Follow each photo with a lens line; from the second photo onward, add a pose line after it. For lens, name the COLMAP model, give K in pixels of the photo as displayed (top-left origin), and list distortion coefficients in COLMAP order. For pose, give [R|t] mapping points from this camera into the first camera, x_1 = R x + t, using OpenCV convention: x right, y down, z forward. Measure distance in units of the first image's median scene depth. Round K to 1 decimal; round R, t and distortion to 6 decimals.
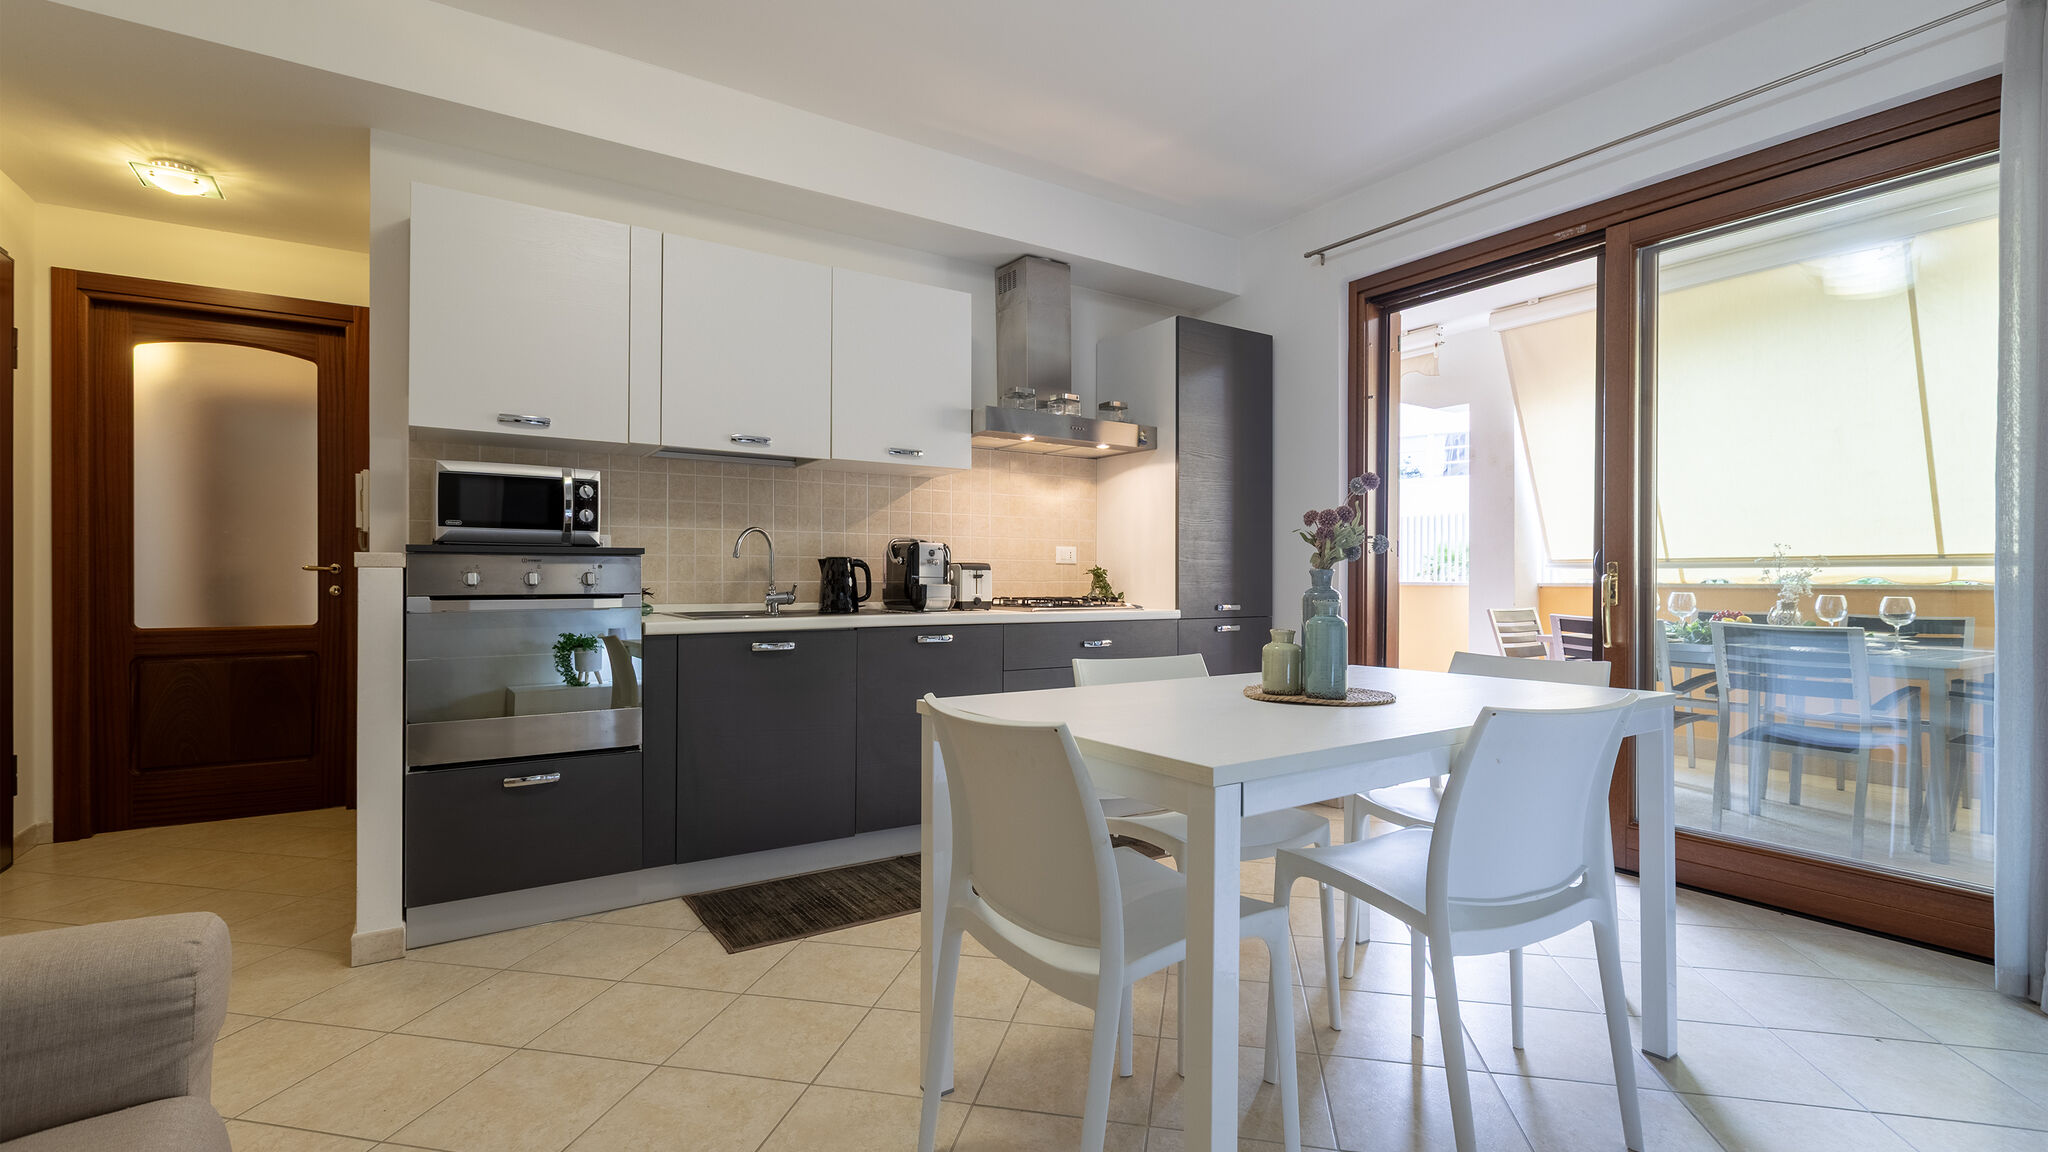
lens RADIAL K [[921.0, 0, 1016.5], [0, 921.0, 565.2], [0, 0, 1]] dist [0.000608, -0.000239]
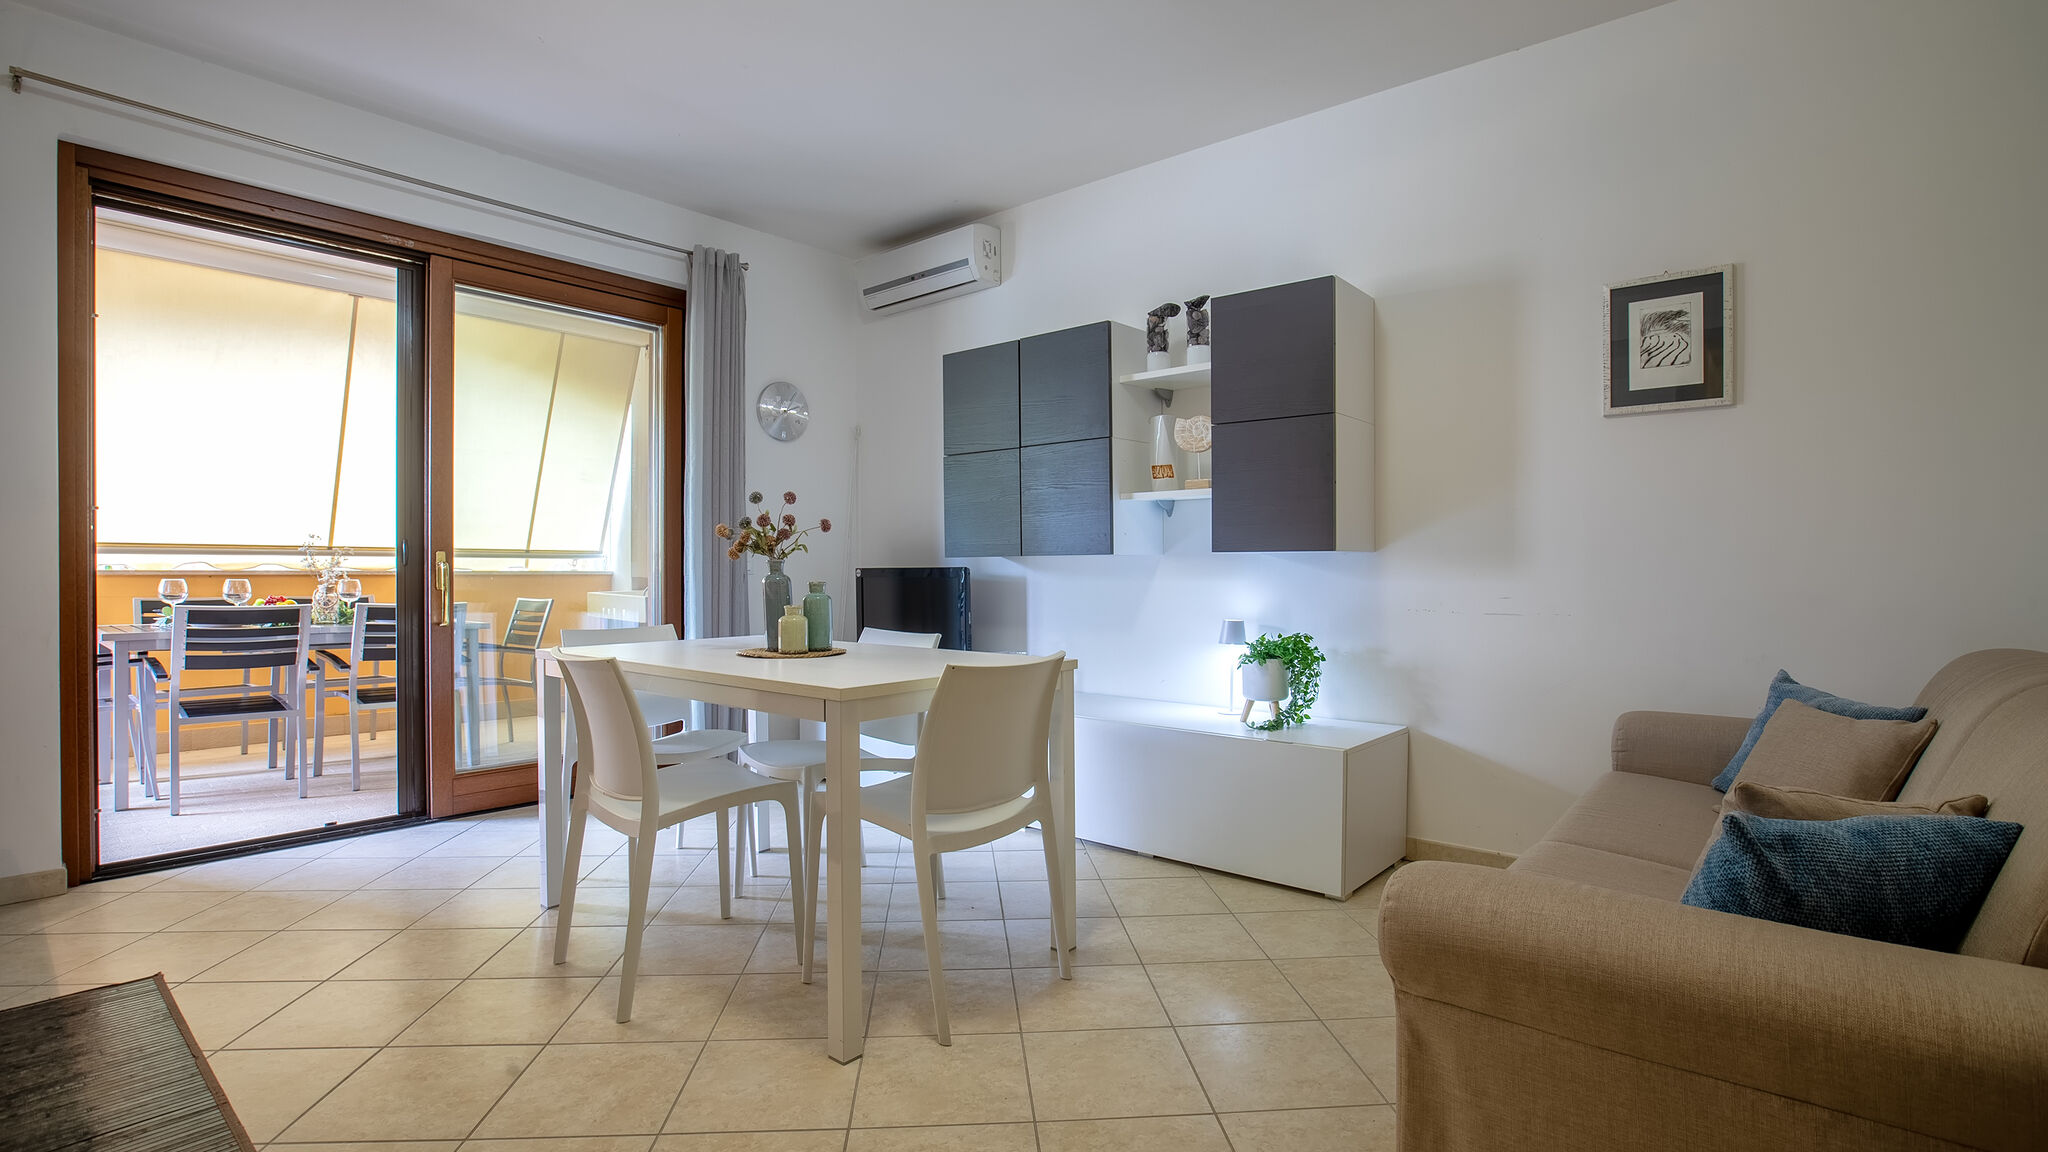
lens RADIAL K [[927.7, 0, 1024.0], [0, 927.7, 576.0], [0, 0, 1]] dist [-0.032953, 0.000210]
pose [[-0.286871, -0.007901, 0.957937, -0.584195], [-0.017590, 0.999841, 0.002980, 0.009894], [-0.957808, -0.015995, -0.286964, 0.571313]]
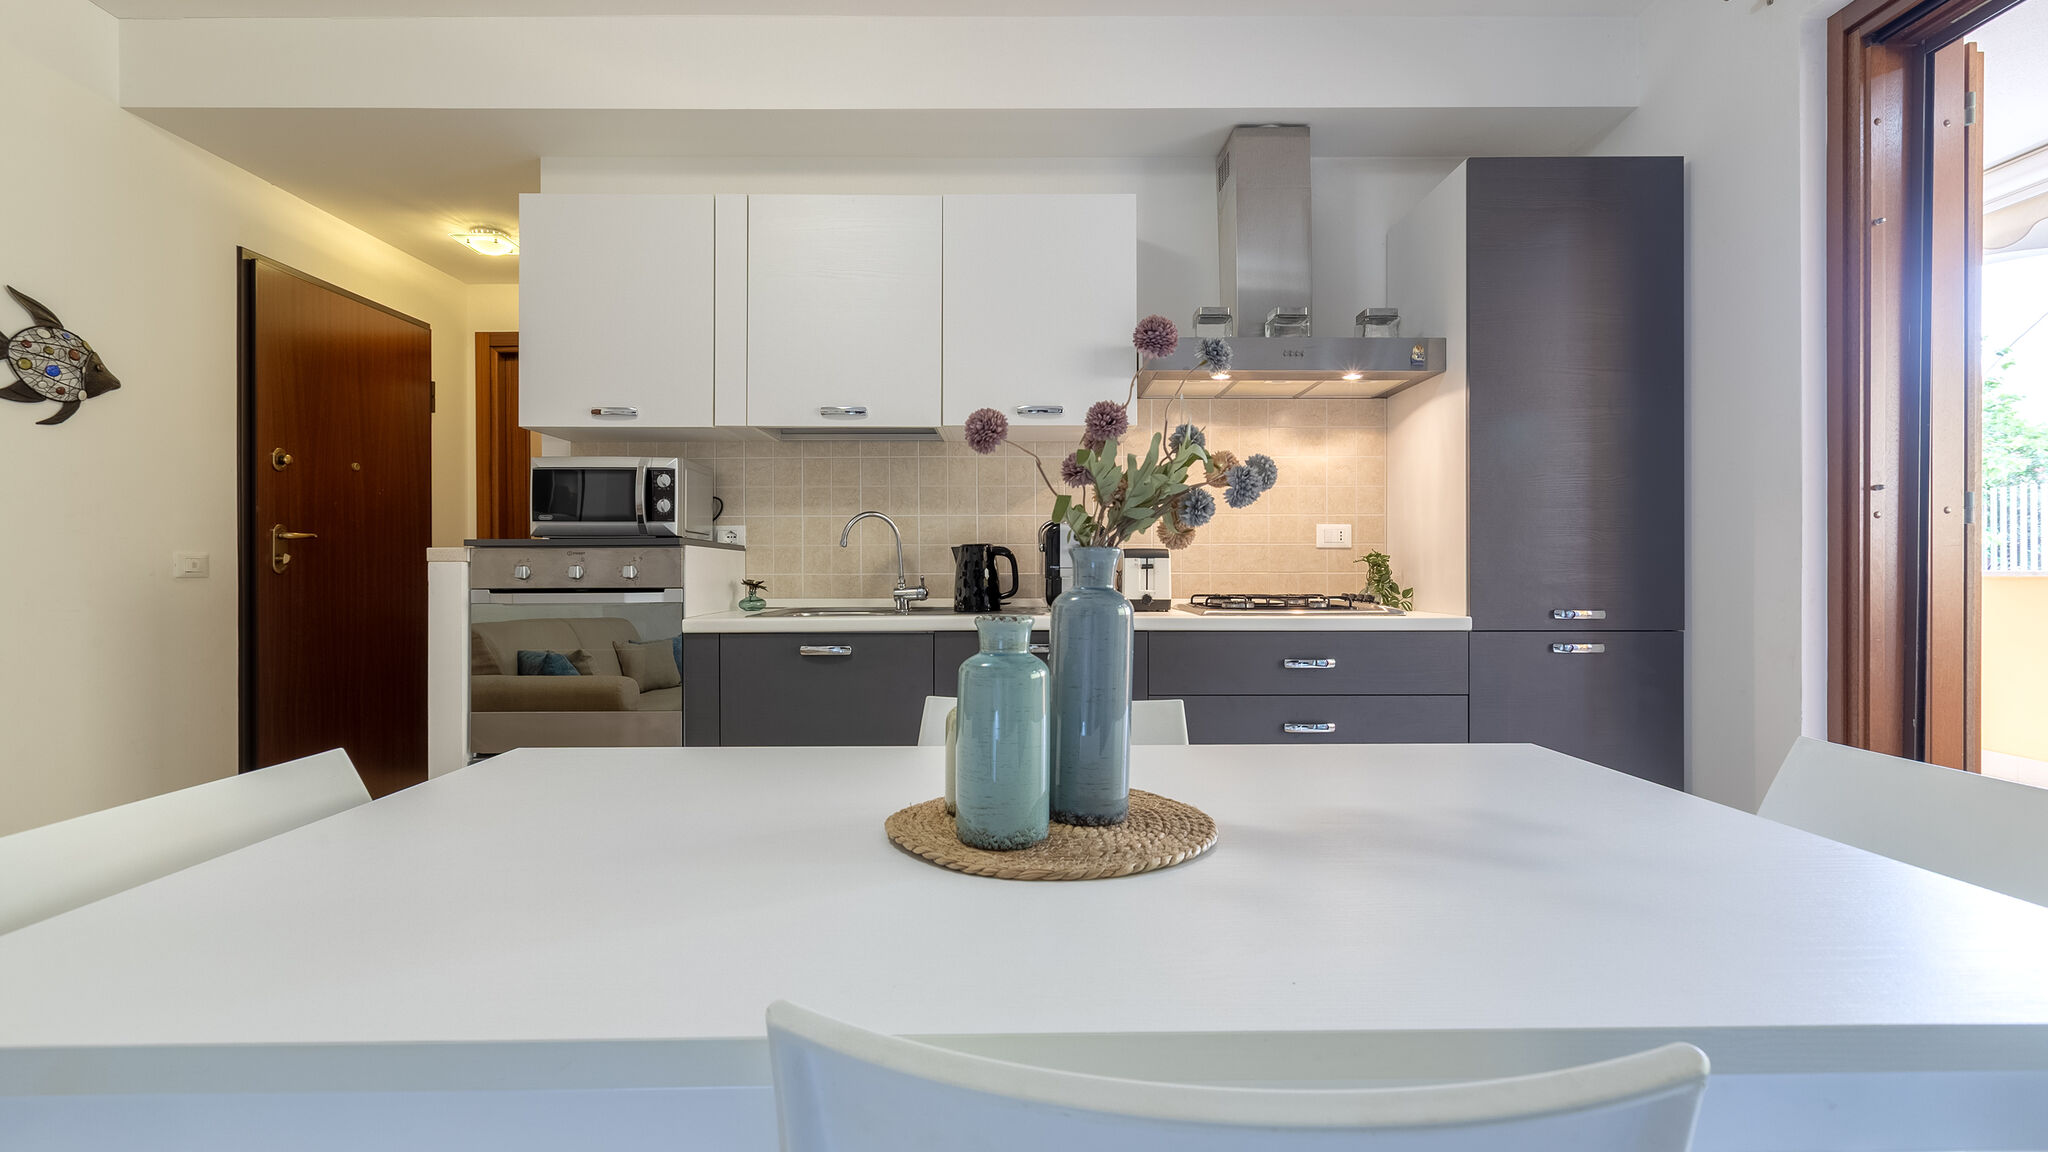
lens RADIAL K [[921.0, 0, 1016.5], [0, 921.0, 565.2], [0, 0, 1]] dist [0.000608, -0.000239]
pose [[0.836244, -0.005945, -0.548325, 0.297637], [0.011966, 0.999901, 0.007409, 0.004389], [0.548227, -0.012756, 0.836232, 0.326794]]
